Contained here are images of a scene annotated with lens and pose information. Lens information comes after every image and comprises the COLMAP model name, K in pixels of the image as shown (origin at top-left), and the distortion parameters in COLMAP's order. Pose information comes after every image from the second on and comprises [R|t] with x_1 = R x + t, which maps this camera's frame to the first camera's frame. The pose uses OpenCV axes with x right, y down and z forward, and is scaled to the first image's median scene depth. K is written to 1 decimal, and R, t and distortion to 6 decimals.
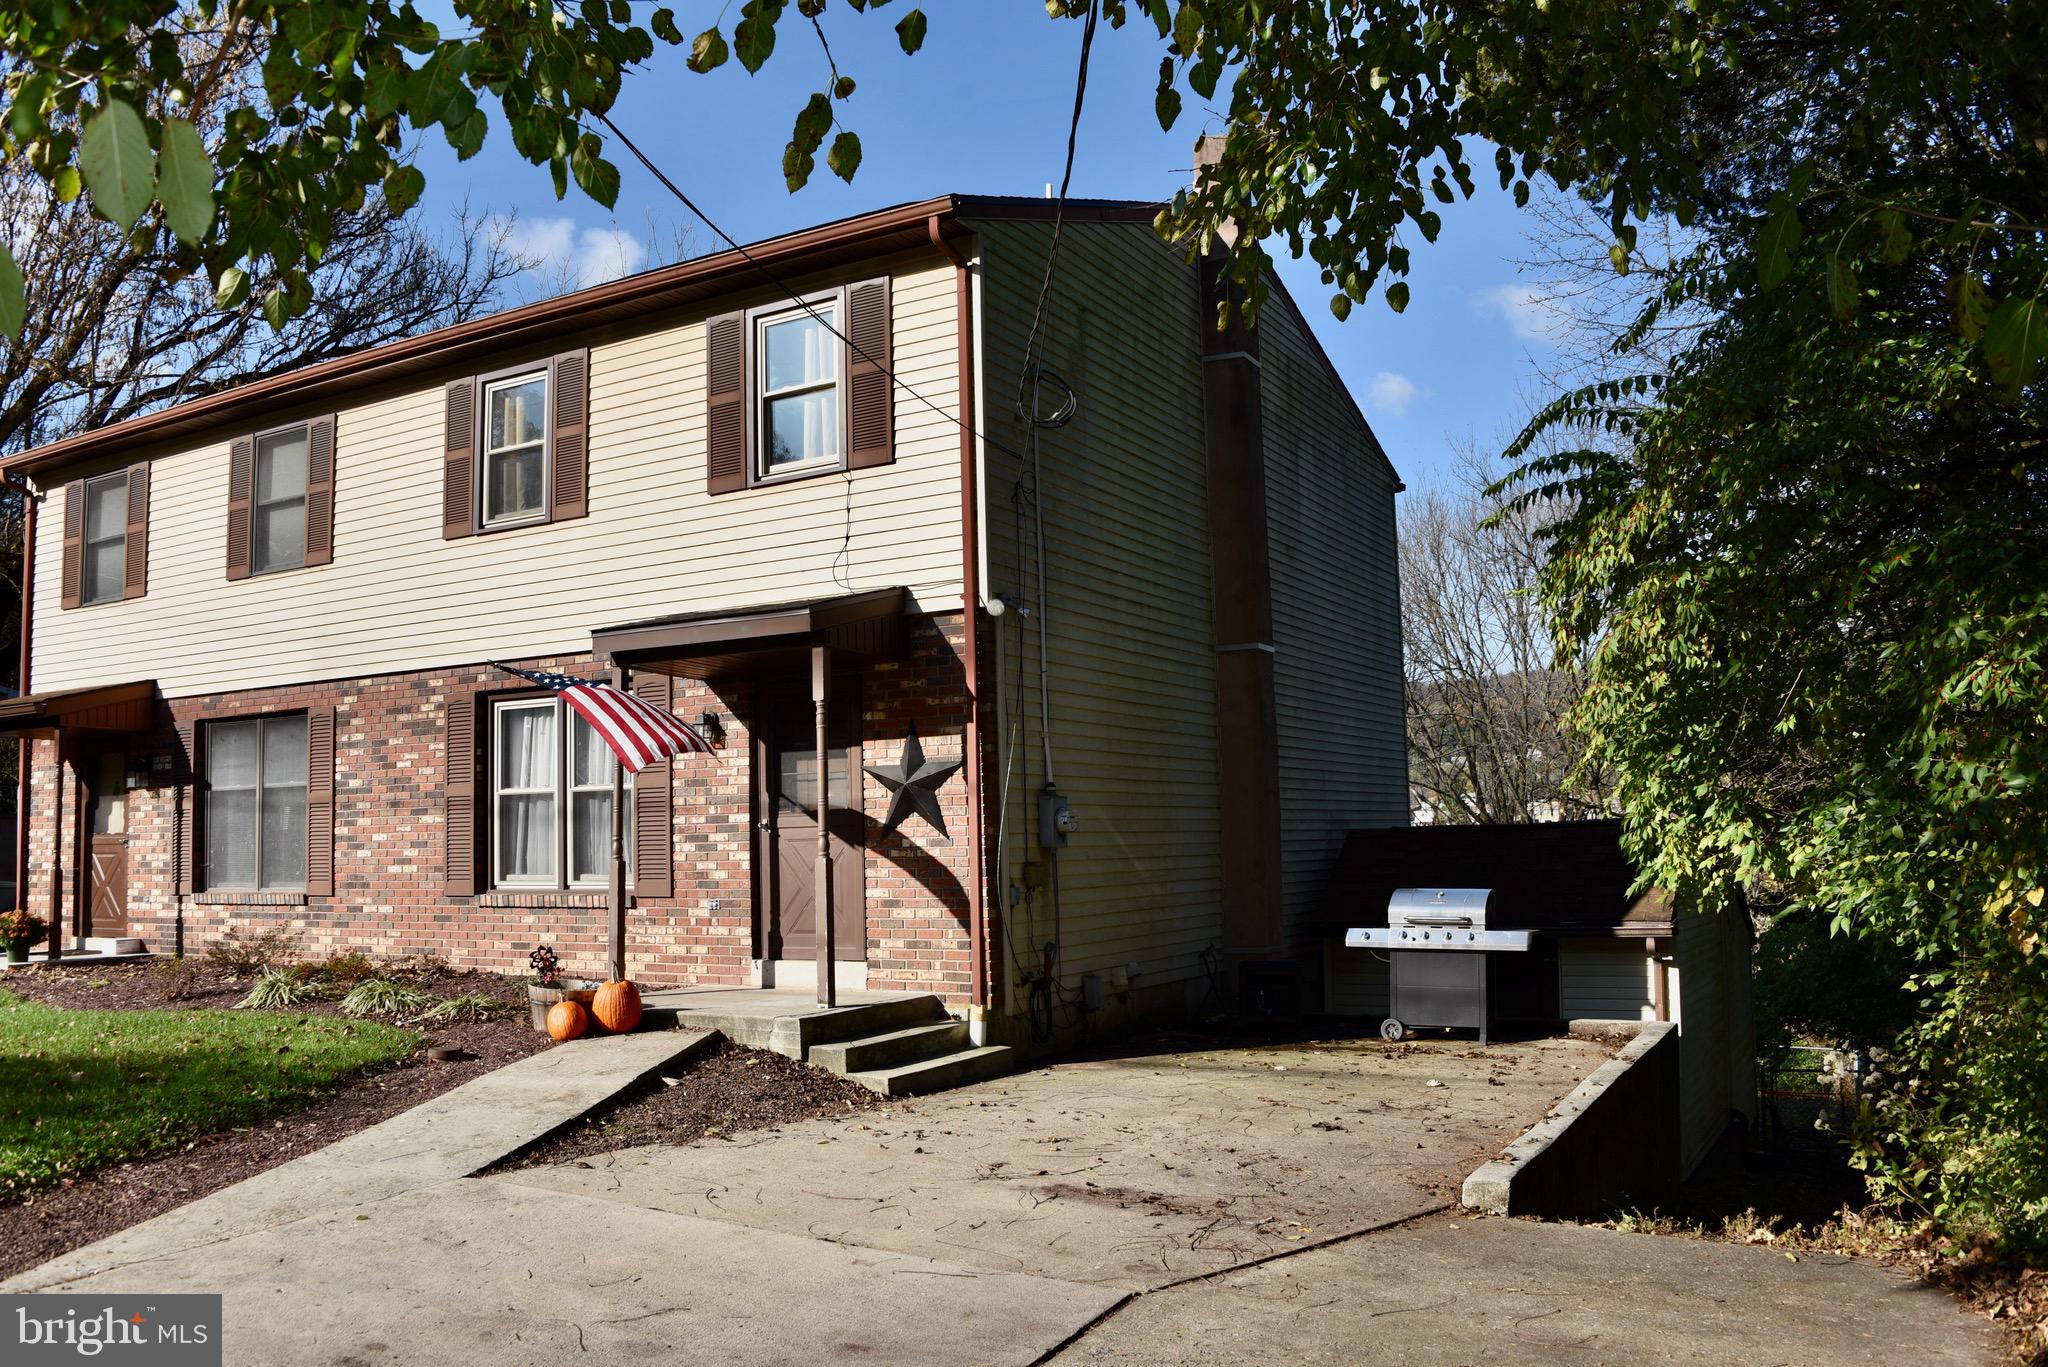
lens RADIAL K [[1633.1, 0, 1005.8], [0, 1633.1, 688.3], [0, 0, 1]] dist [-0.133096, 0.049681]
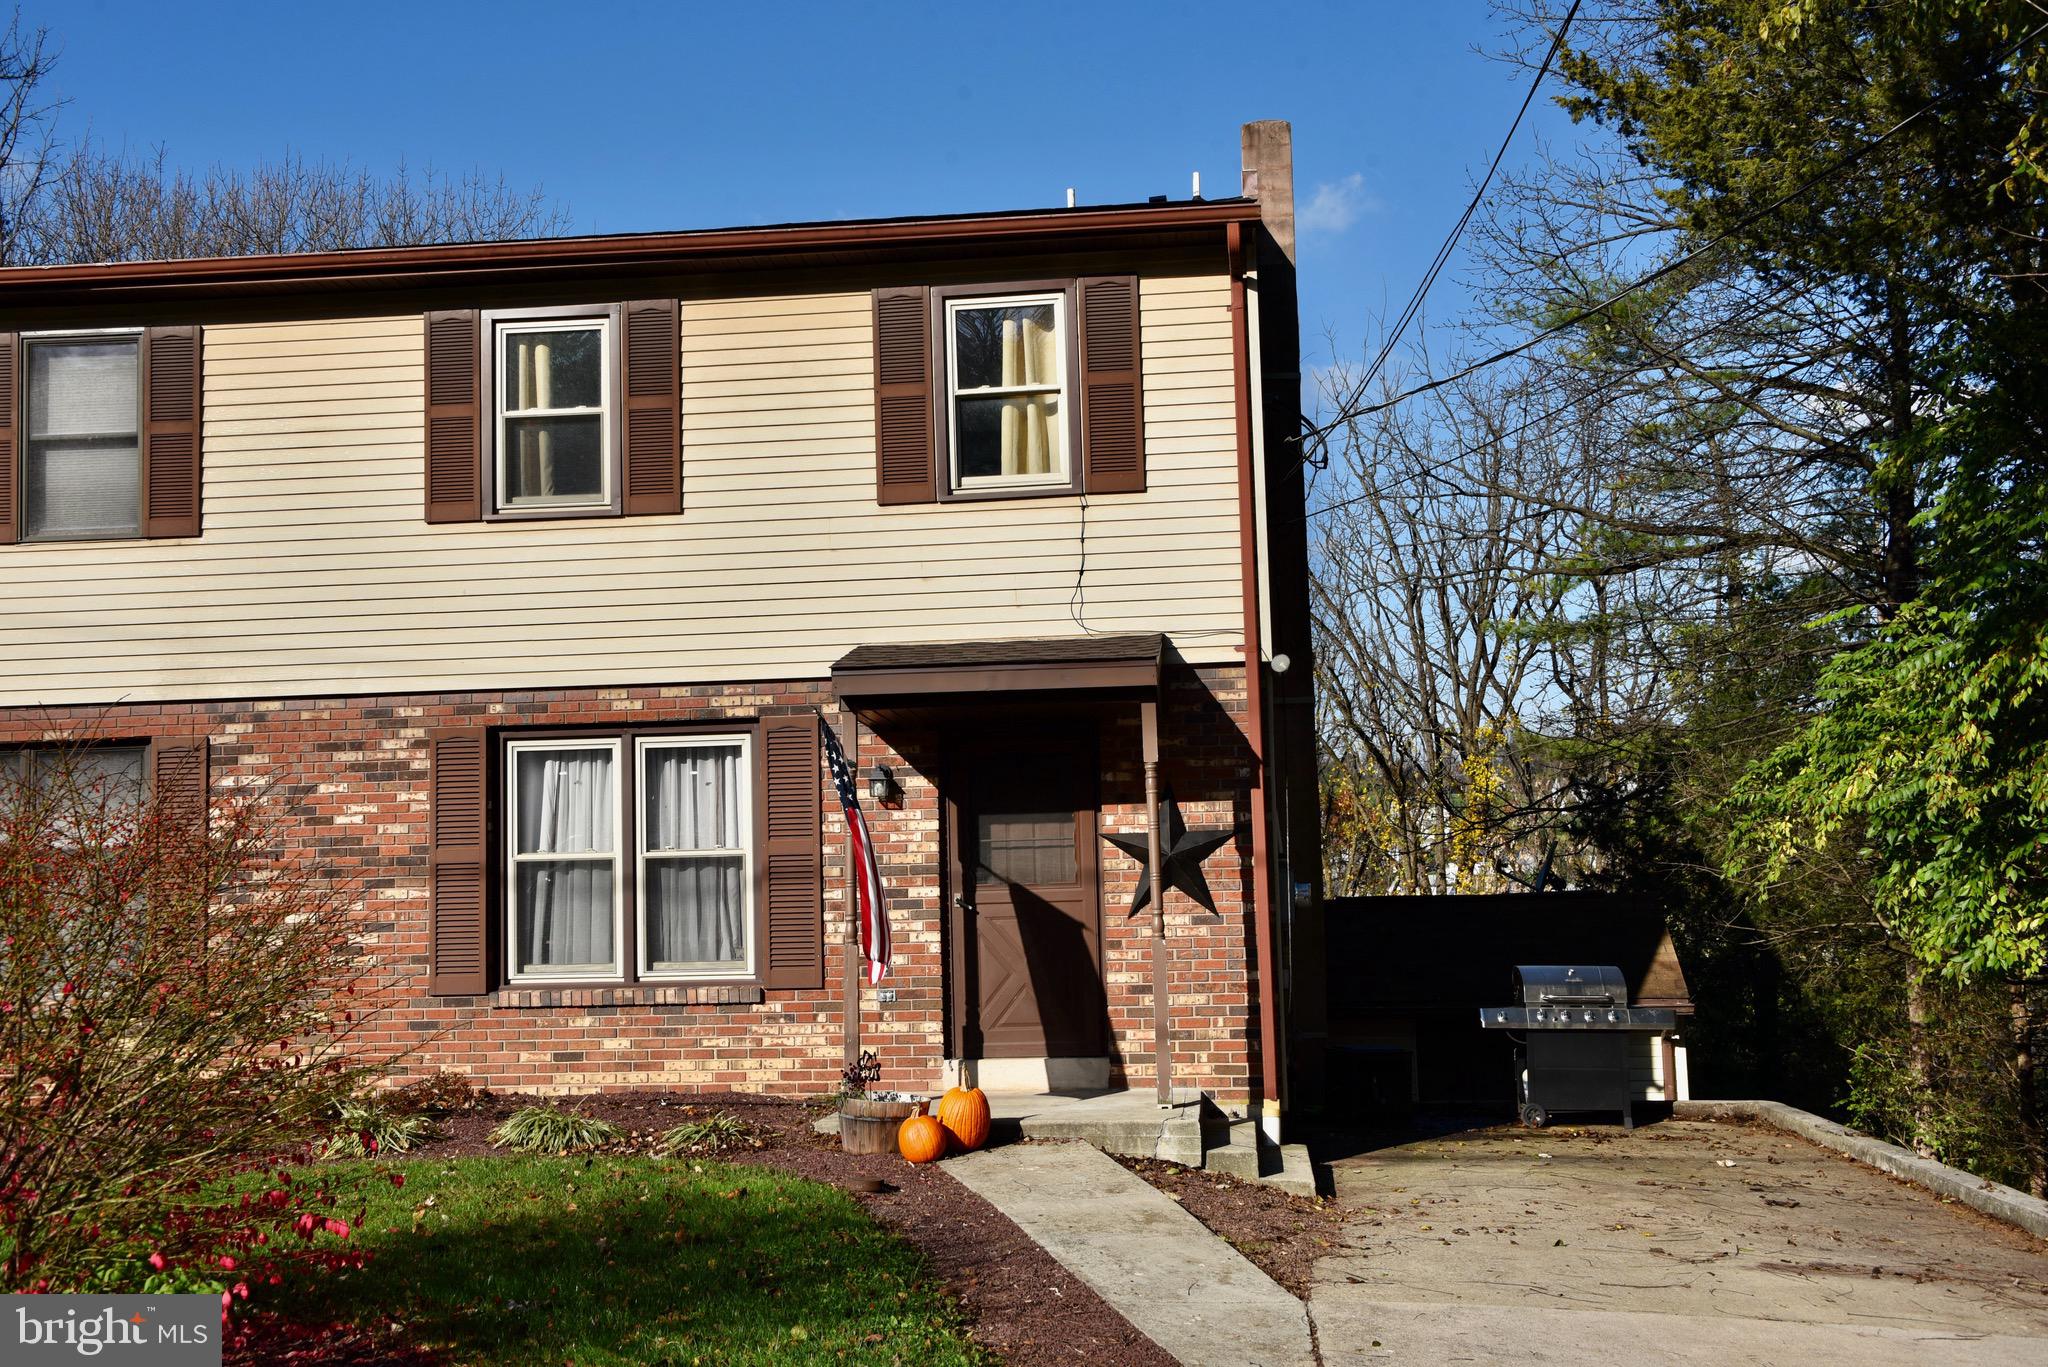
lens RADIAL K [[2130.8, 0, 1014.0], [0, 2130.8, 696.5], [0, 0, 1]] dist [0.037034, 0.000000]
pose [[0.915094, 0.036304, 0.401603, -0.559494], [-0.035808, 0.999320, -0.008745, -0.013418], [-0.401648, -0.006378, 0.915772, -0.032621]]
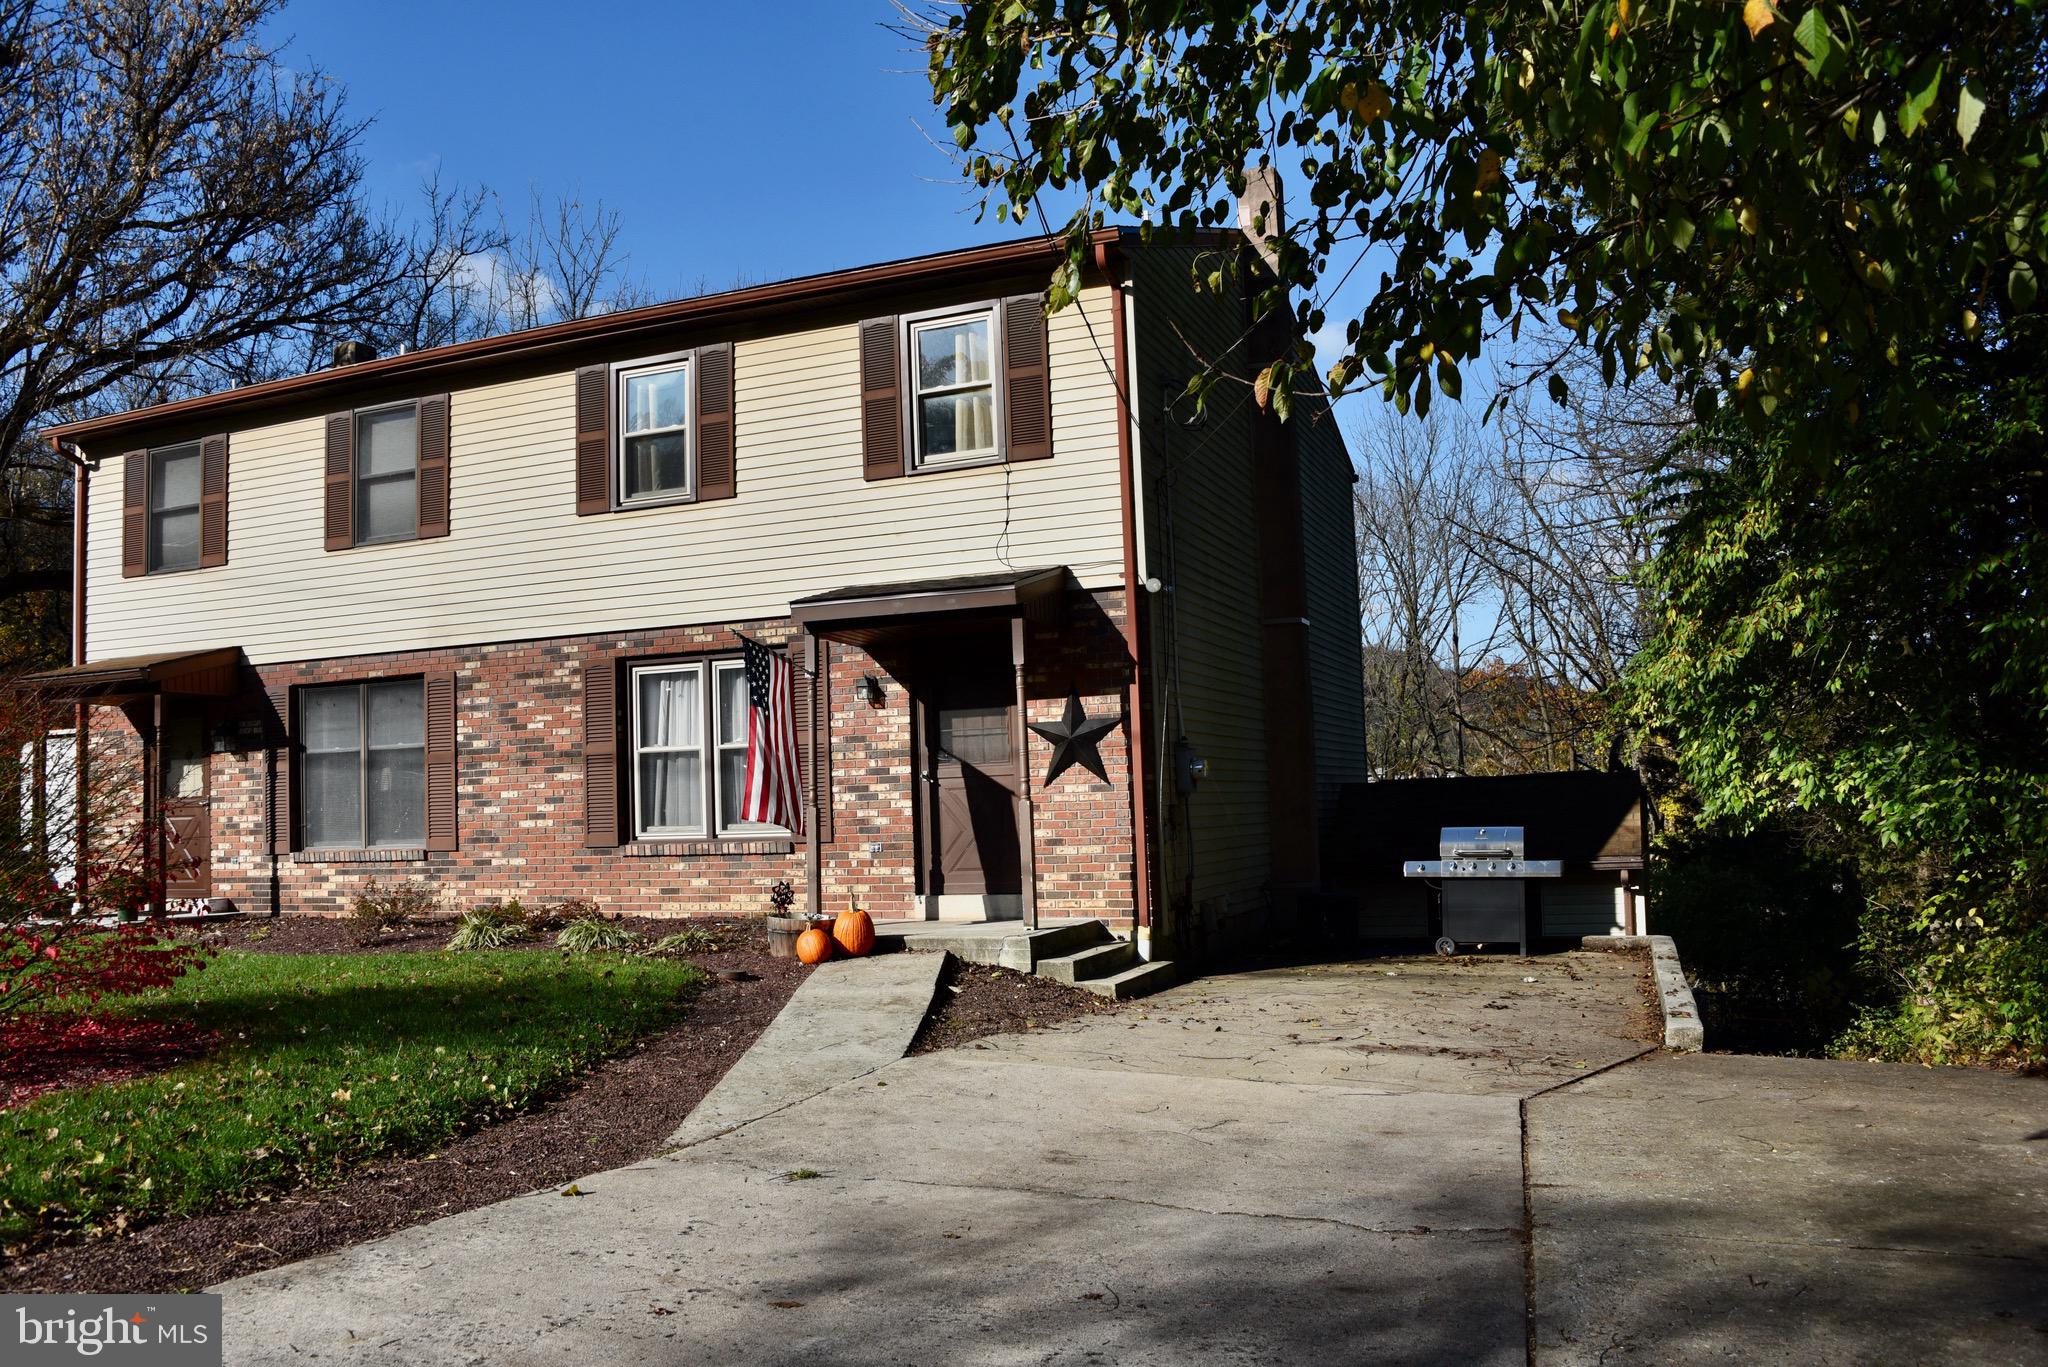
lens RADIAL K [[1633.1, 0, 1008.1], [0, 1633.1, 691.3], [0, 0, 1]] dist [-0.133096, 0.049681]
pose [[0.990368, 0.000454, 0.138457, -0.241624], [-0.002972, 0.999834, 0.017984, 0.004874], [-0.138425, -0.018222, 0.990205, -0.121647]]
